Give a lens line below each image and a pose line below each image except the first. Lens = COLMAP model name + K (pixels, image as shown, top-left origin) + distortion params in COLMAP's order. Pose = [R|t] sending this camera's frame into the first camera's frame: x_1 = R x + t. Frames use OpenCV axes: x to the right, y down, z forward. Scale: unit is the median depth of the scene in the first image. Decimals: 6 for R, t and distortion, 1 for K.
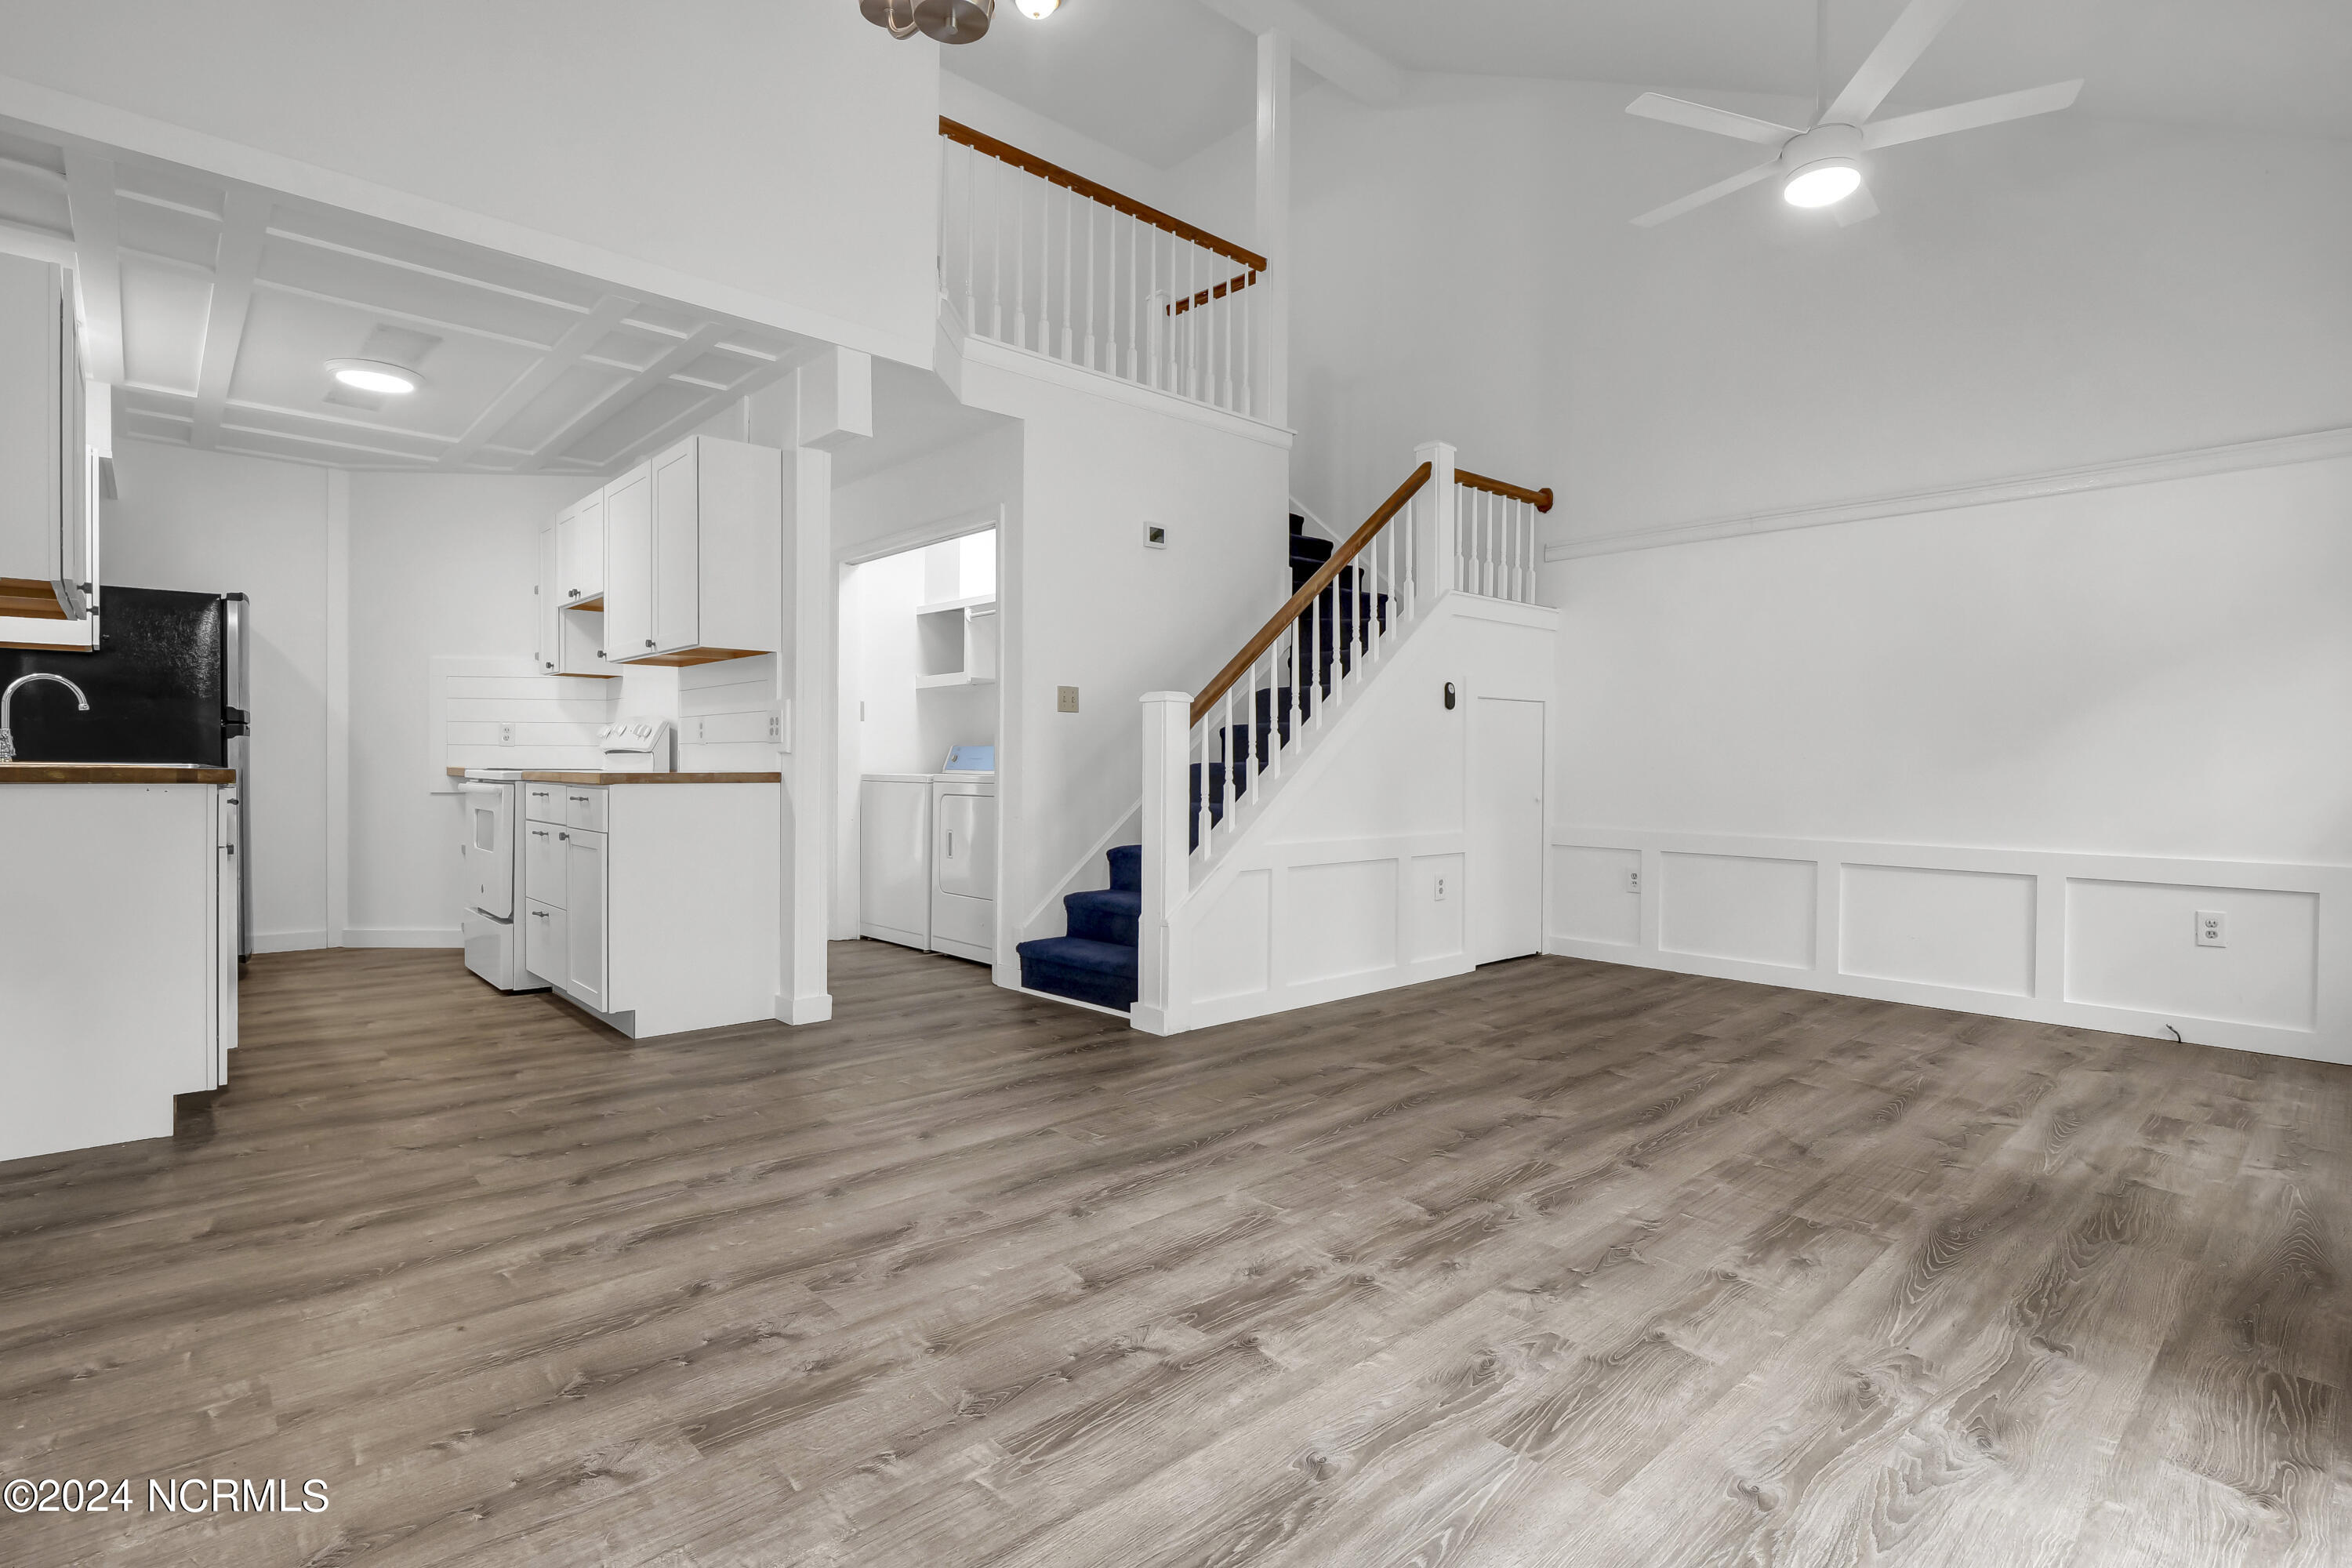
lens RADIAL K [[1172.6, 0, 1158.7], [0, 1172.6, 768.5], [0, 0, 1]] dist [-0.022787, 0.005327]
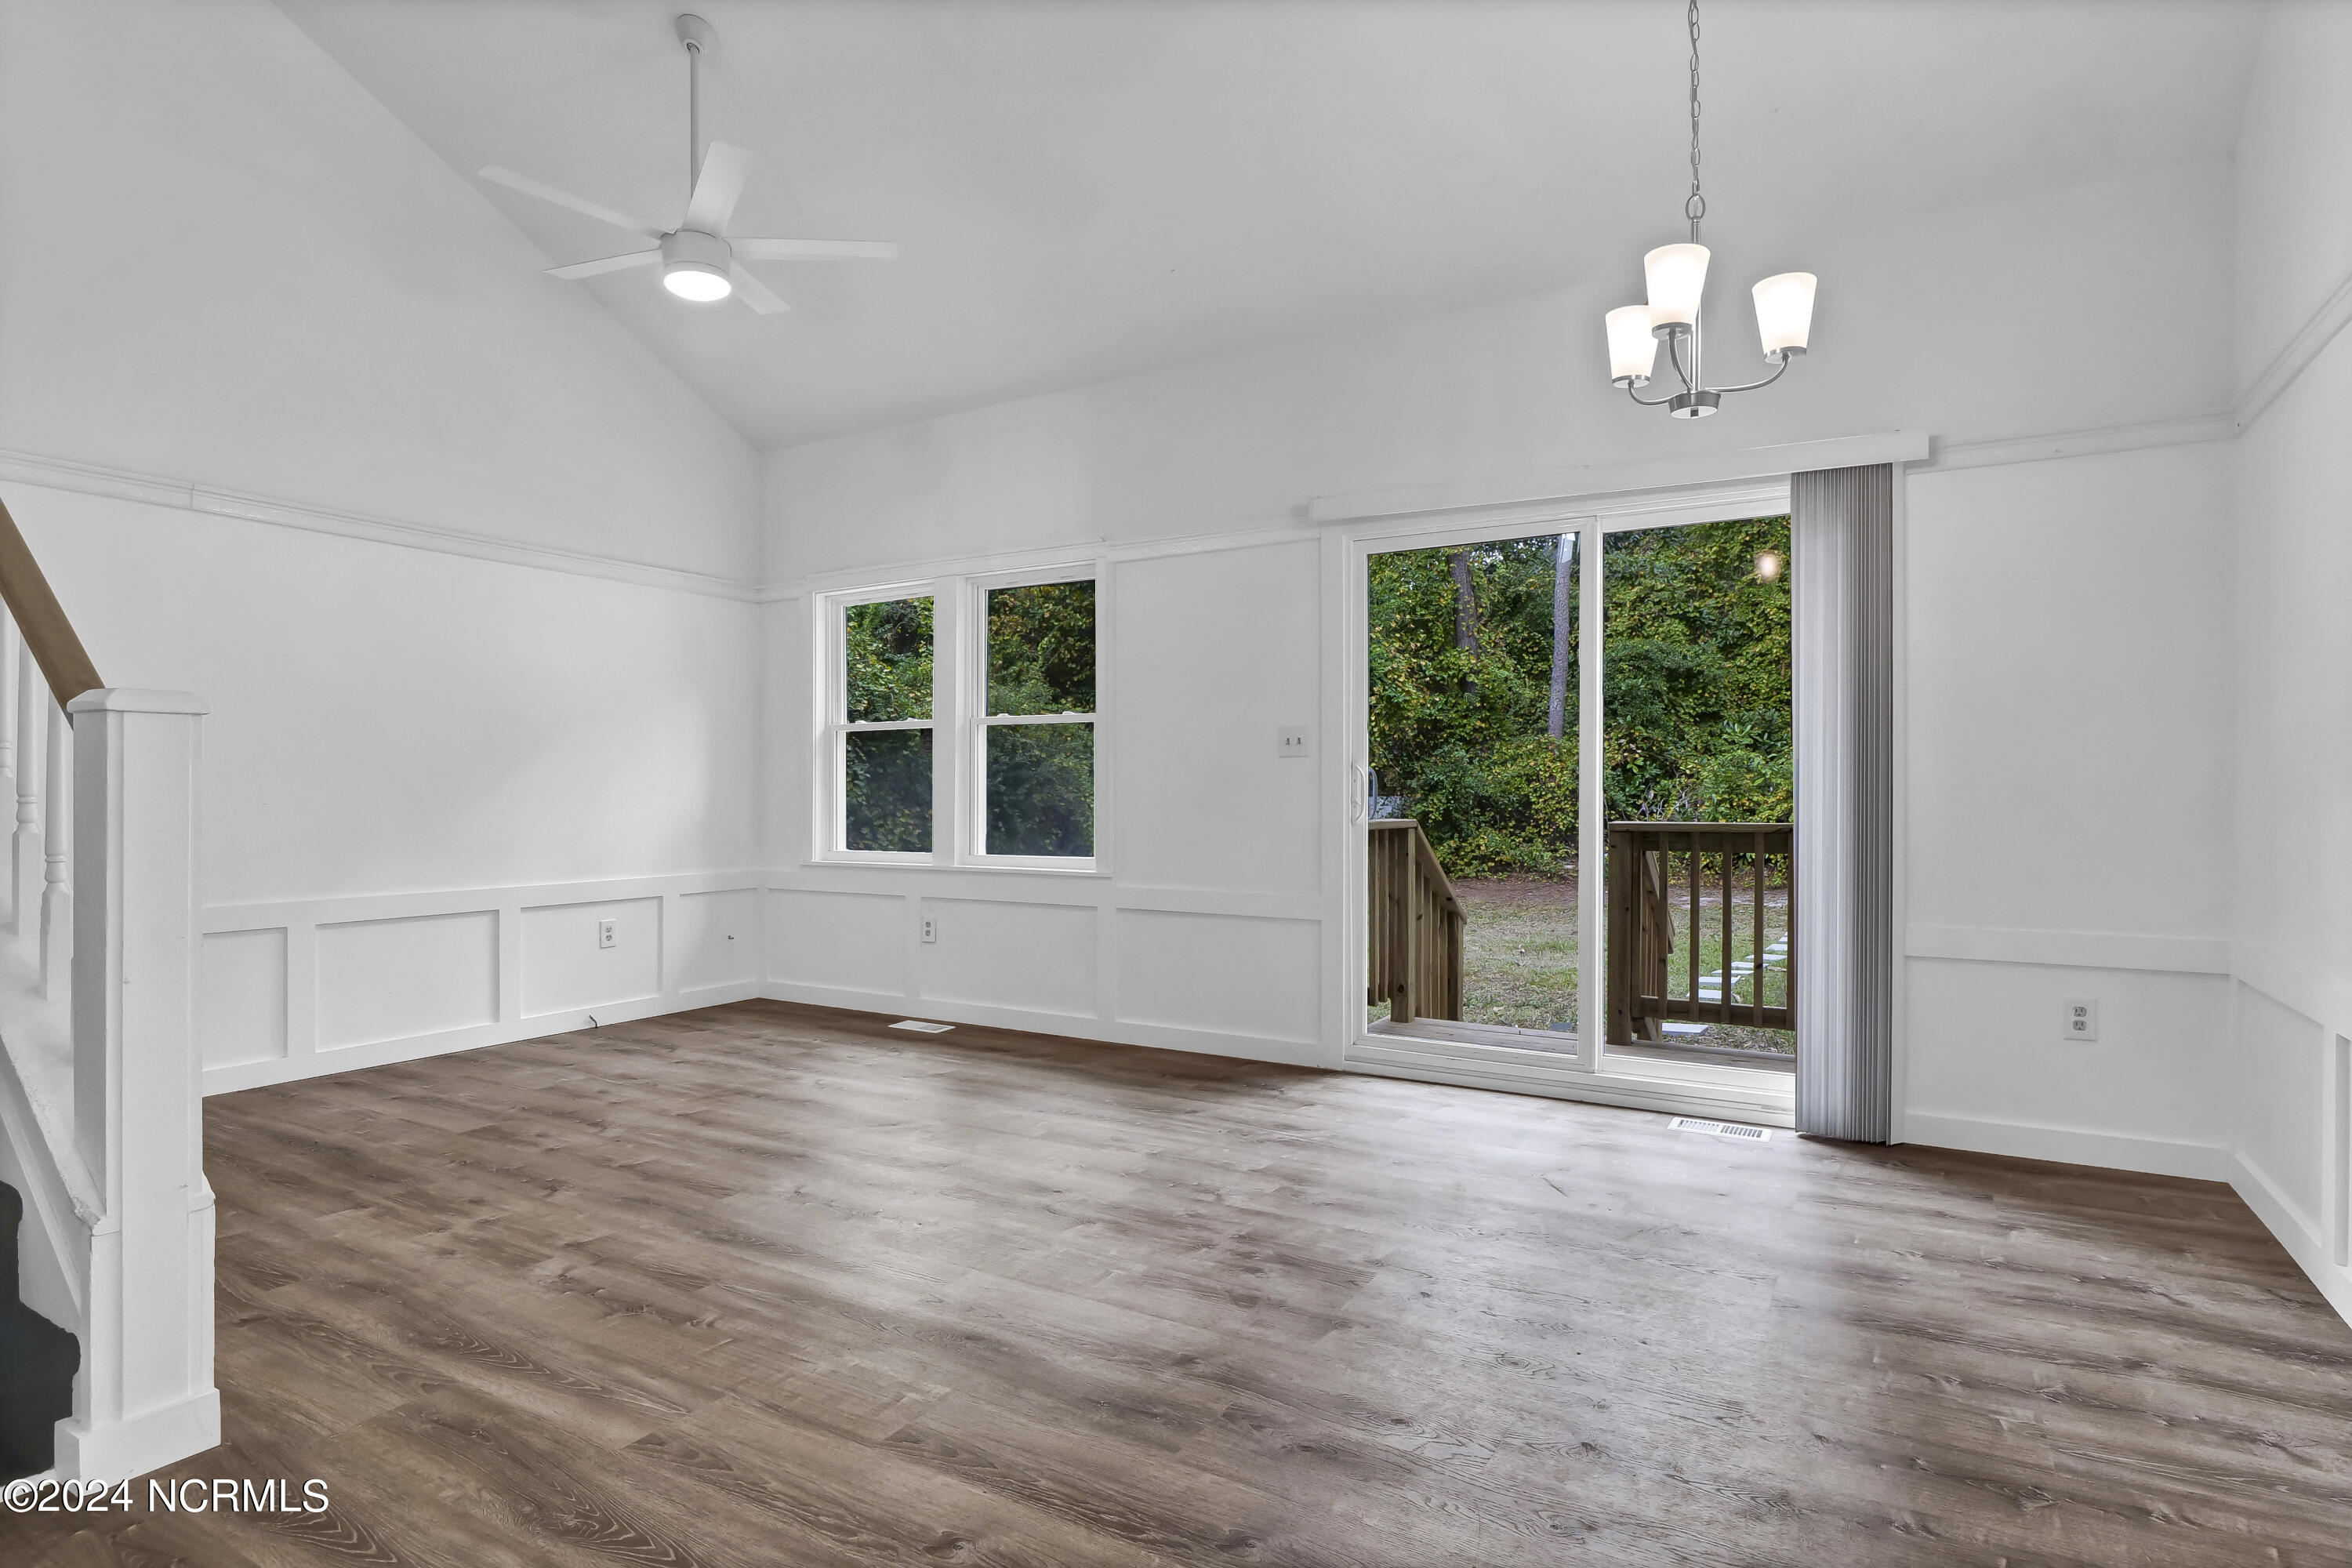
lens RADIAL K [[1207.3, 0, 1216.5], [0, 1207.3, 805.1], [0, 0, 1]] dist [-0.021233, -0.000730]
pose [[-0.318981, -0.020386, 0.947542, -0.941371], [0.002102, 0.999751, 0.022216, -0.055752], [-0.947759, 0.009078, -0.318859, 1.290212]]
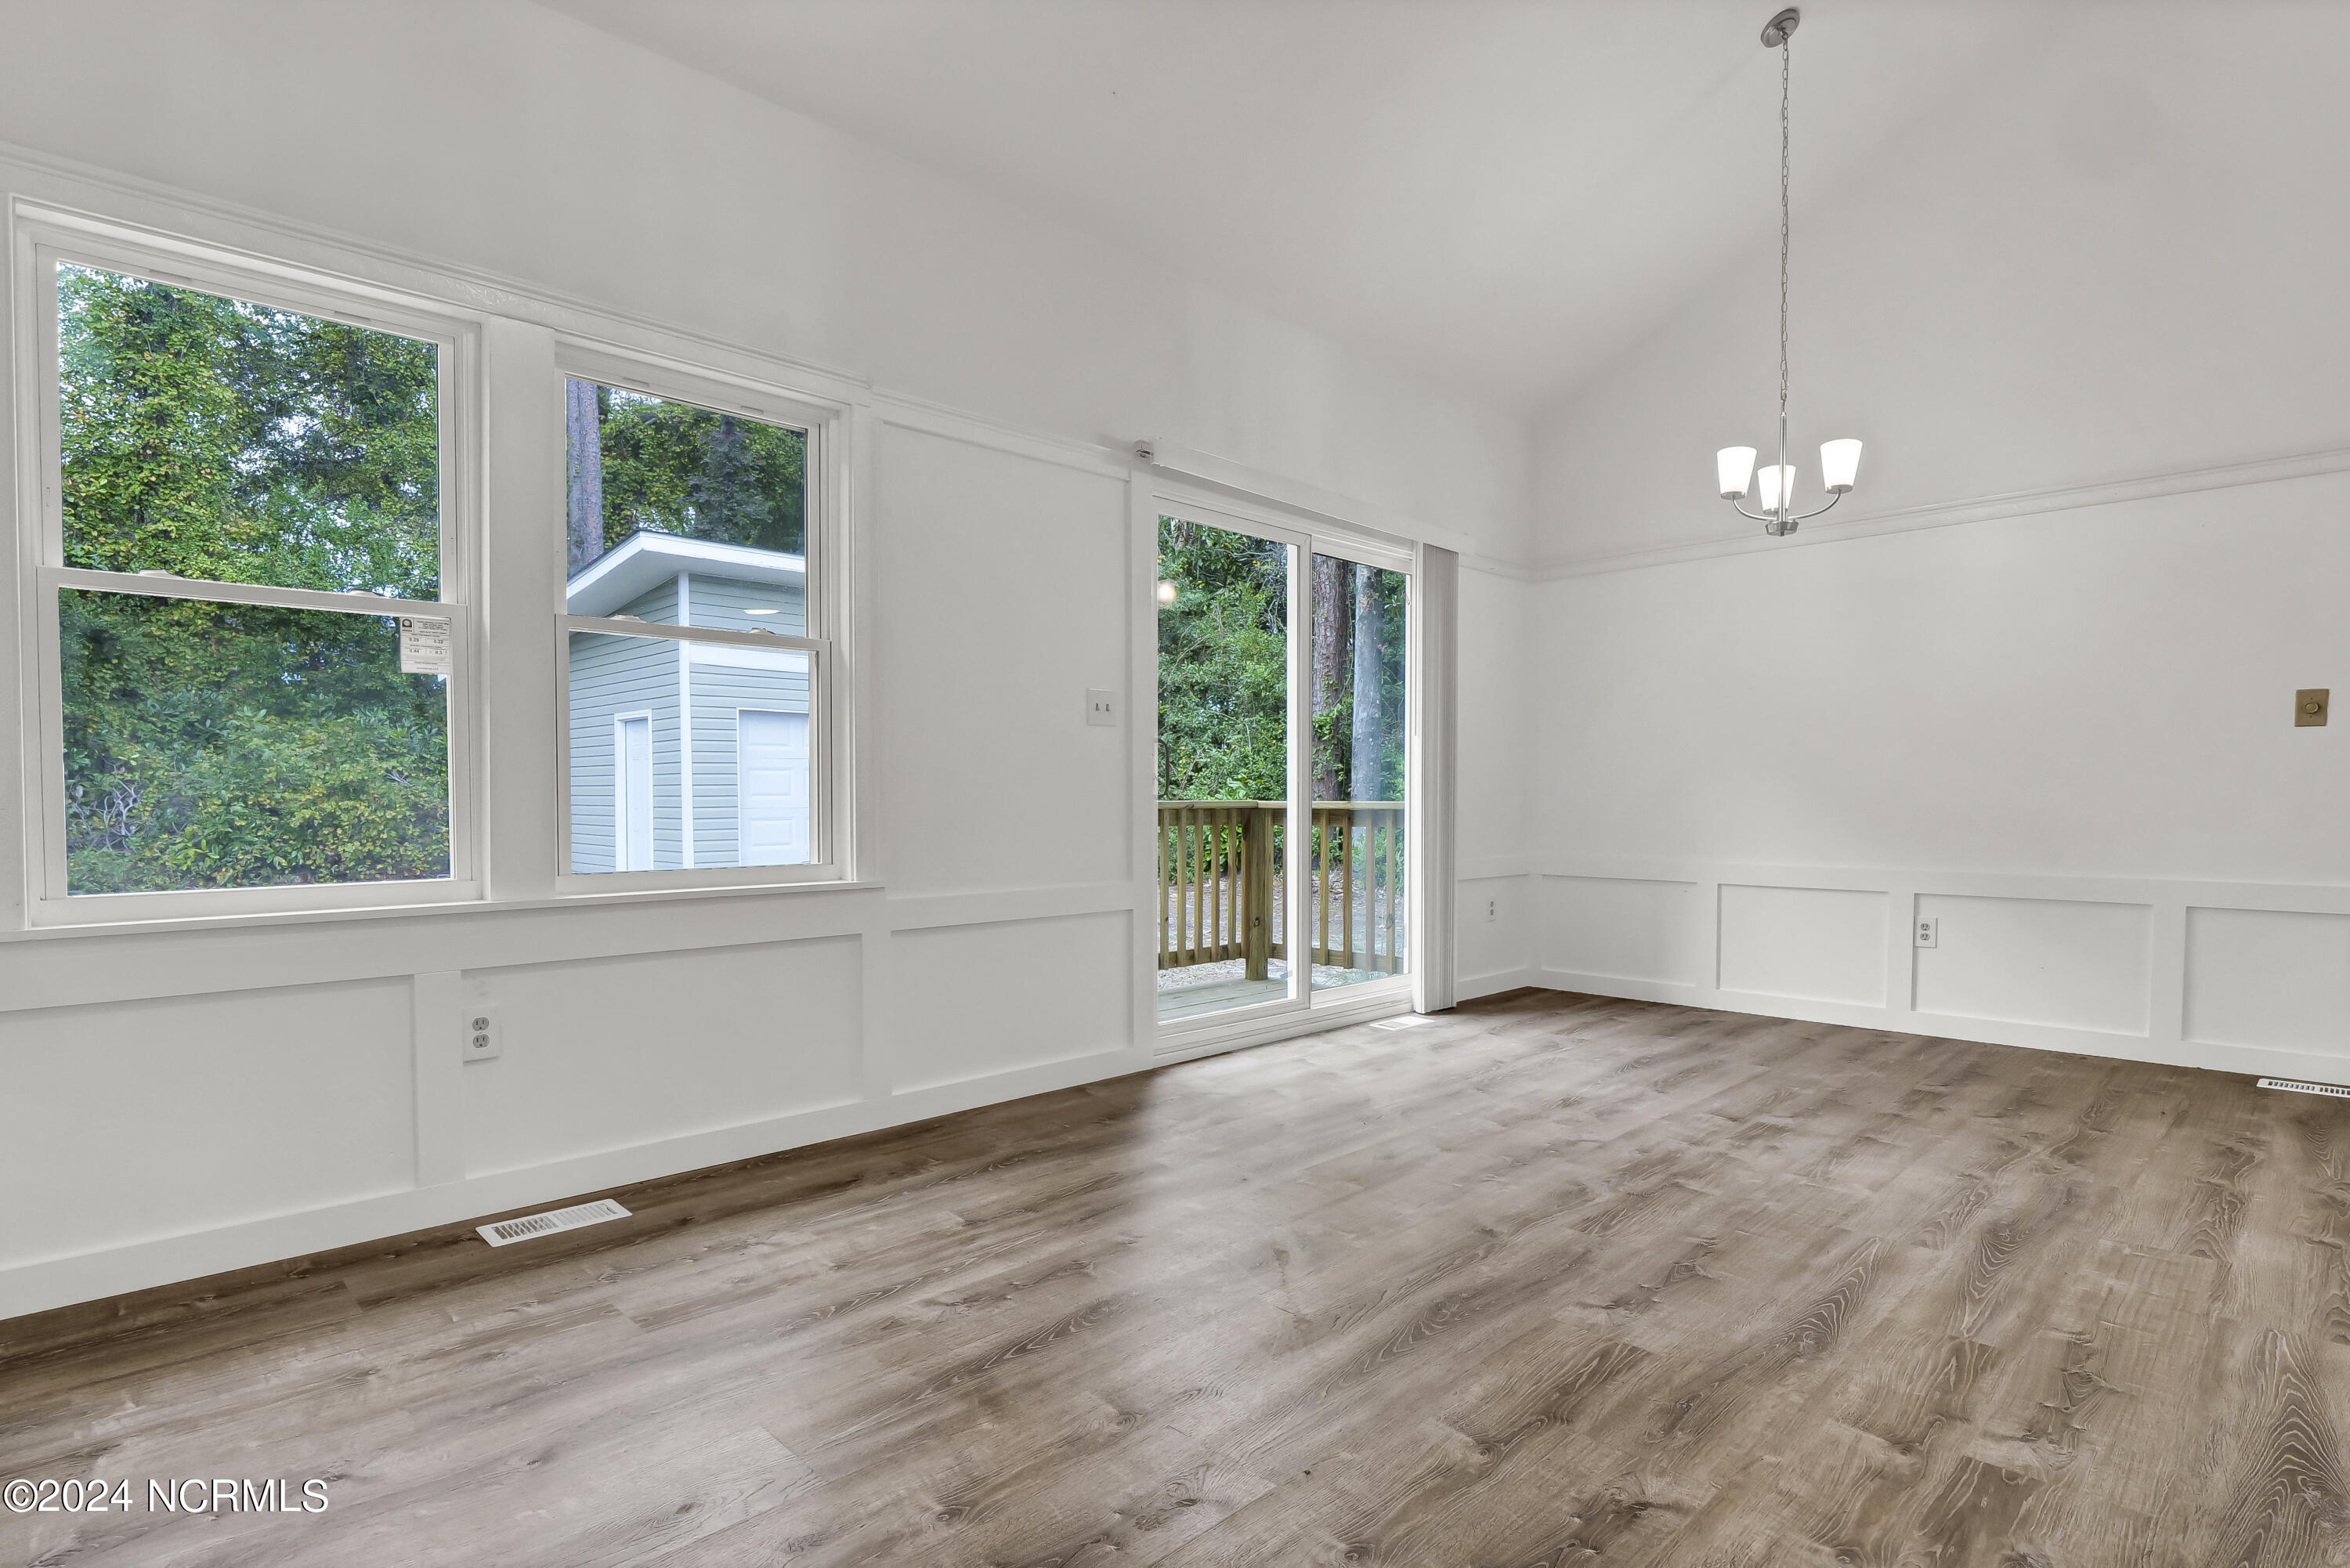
lens RADIAL K [[1171.5, 0, 1178.9], [0, 1171.5, 816.3], [0, 0, 1]] dist [-0.022787, 0.005327]
pose [[-0.999320, -0.008342, -0.035906, 0.790284], [-0.009241, 0.999646, 0.024935, -0.004303], [0.035686, 0.025250, -0.999044, 2.179322]]
